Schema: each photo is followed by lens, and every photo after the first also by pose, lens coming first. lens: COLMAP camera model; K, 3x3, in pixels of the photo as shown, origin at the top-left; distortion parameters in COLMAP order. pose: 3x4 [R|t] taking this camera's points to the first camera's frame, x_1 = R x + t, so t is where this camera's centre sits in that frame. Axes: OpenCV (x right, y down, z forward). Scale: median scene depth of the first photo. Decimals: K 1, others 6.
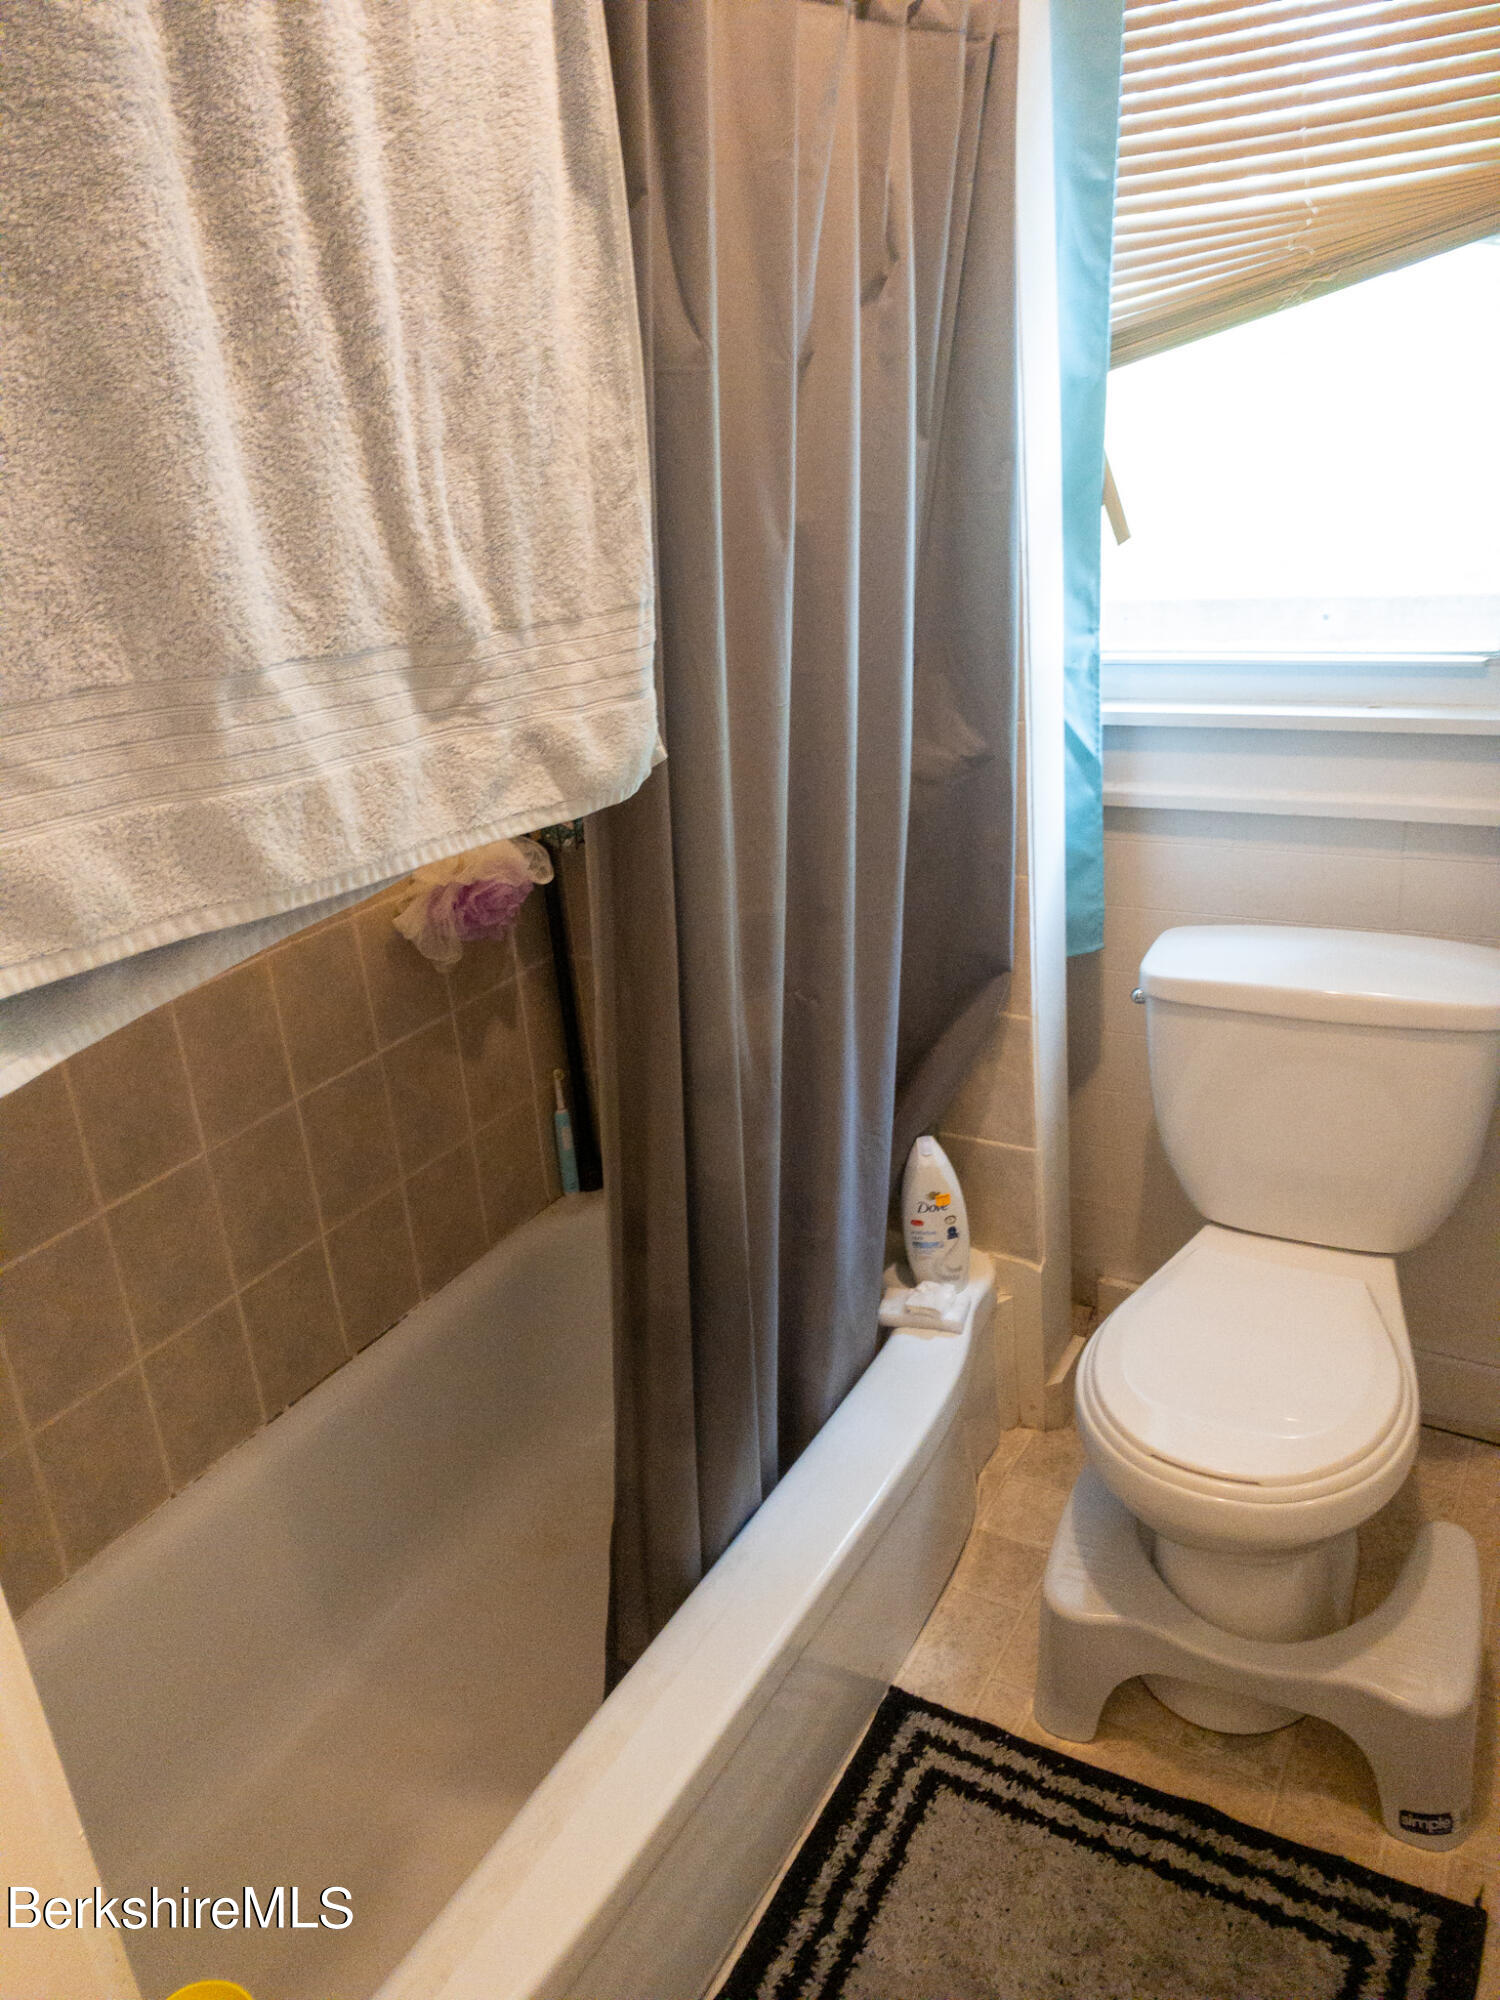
lens RADIAL K [[1522.9, 0, 749.2], [0, 1522.9, 996.5], [0, 0, 1]] dist [0.004105, -0.002828]
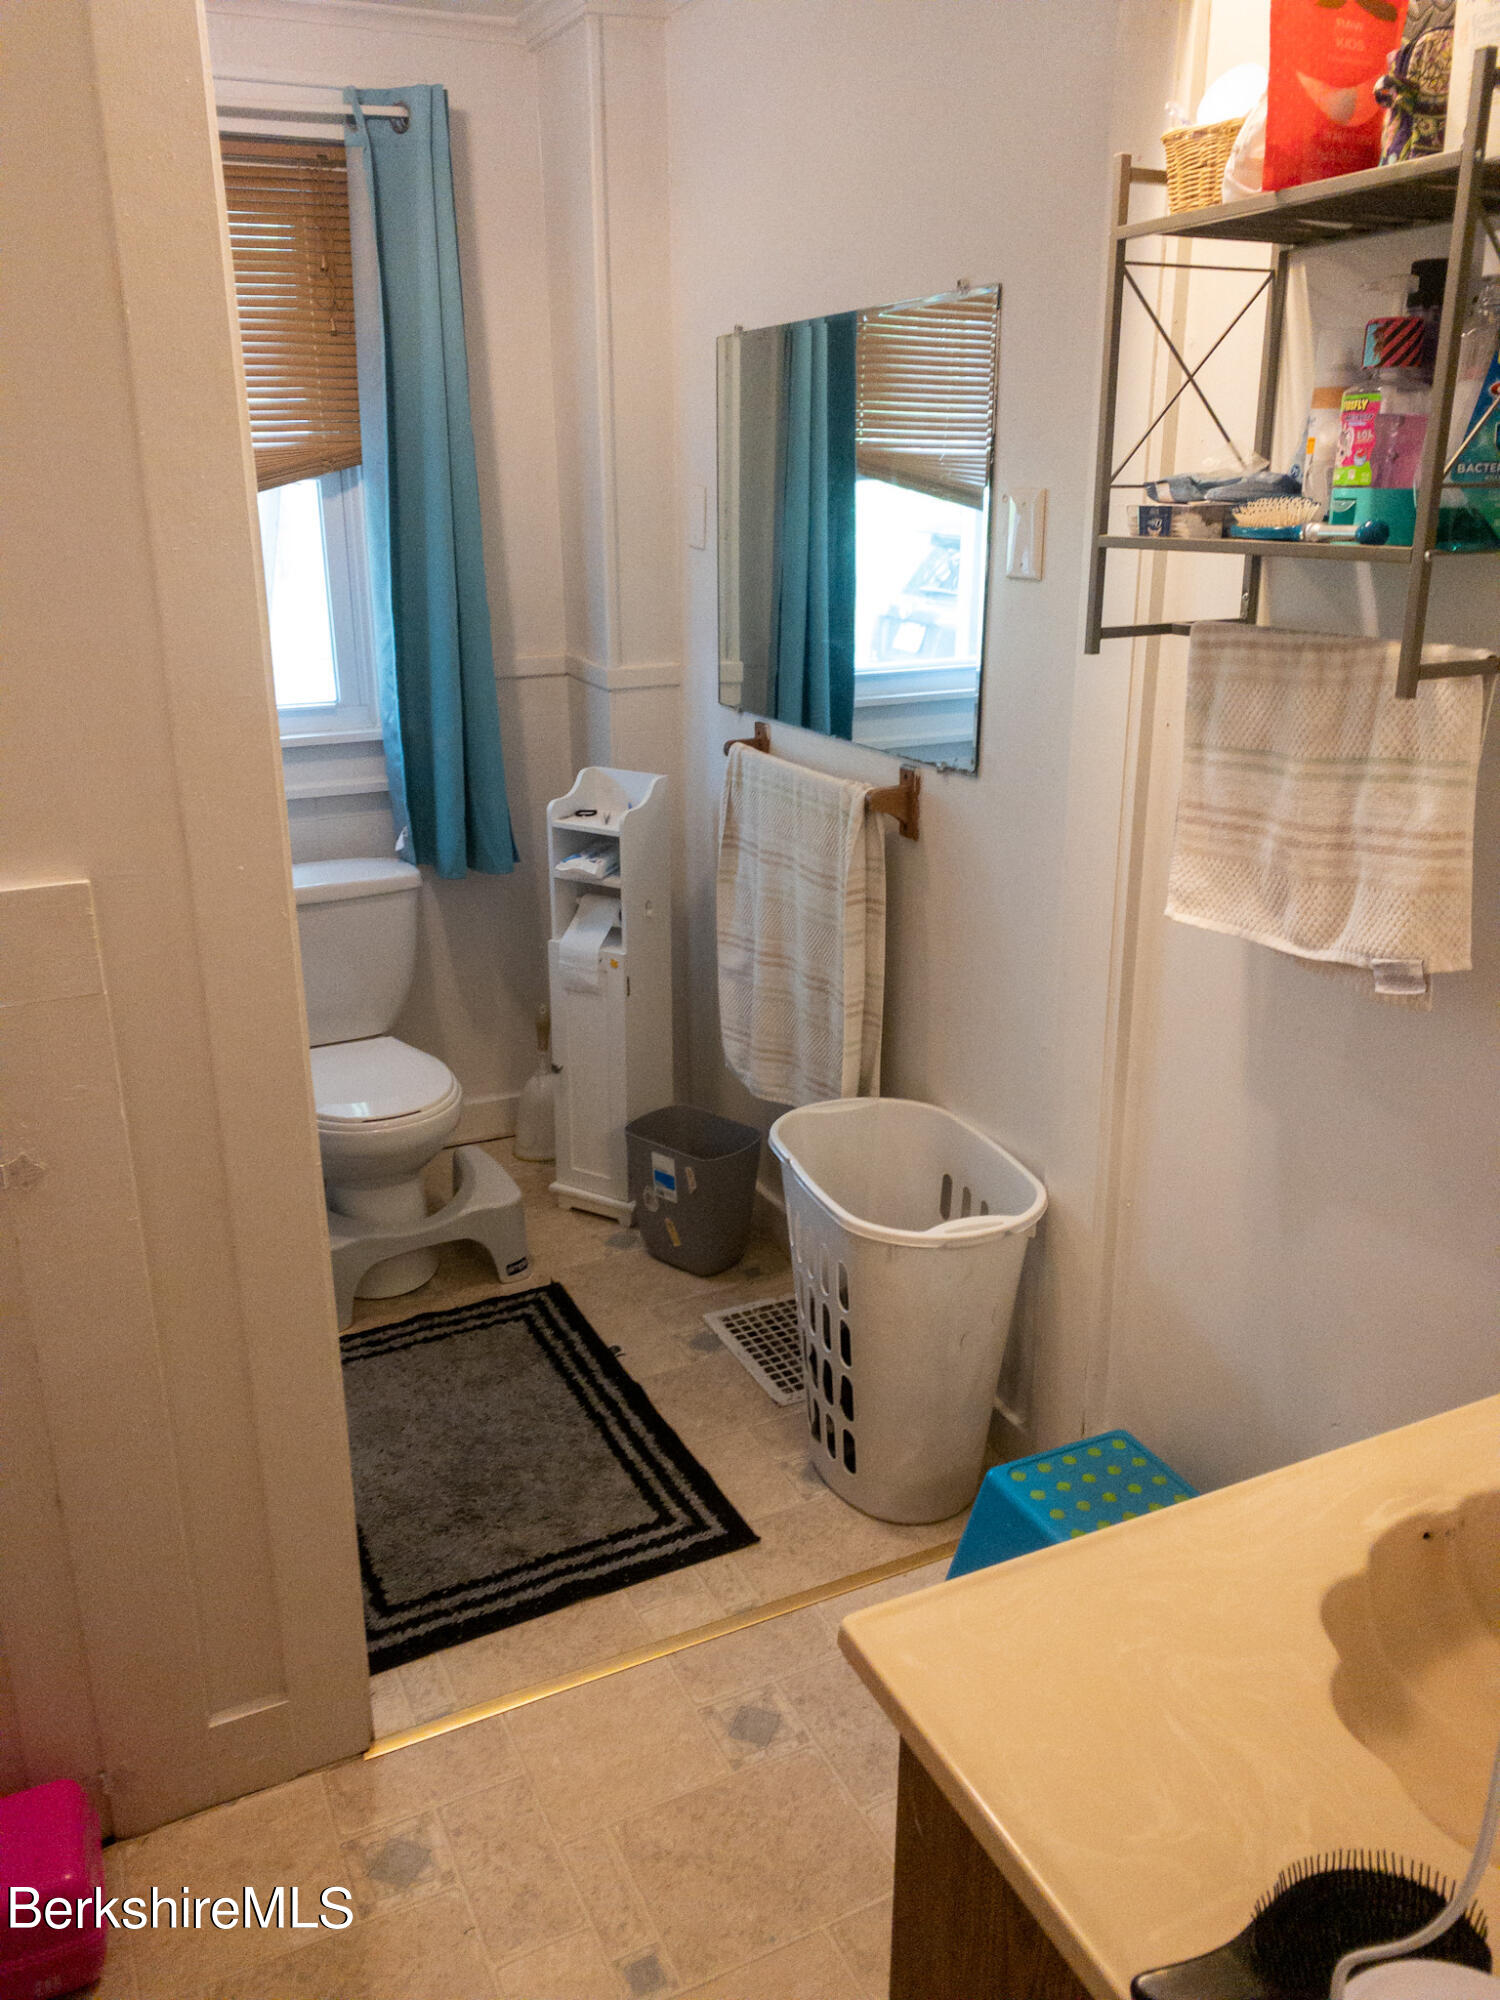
lens RADIAL K [[1522.9, 0, 750.8], [0, 1522.9, 999.6], [0, 0, 1]] dist [0.004105, -0.002828]
pose [[0.552413, -0.190163, 0.811590, -0.940549], [0.250660, 0.966463, 0.055838, 0.170162], [-0.794990, 0.172588, 0.581553, -0.462101]]
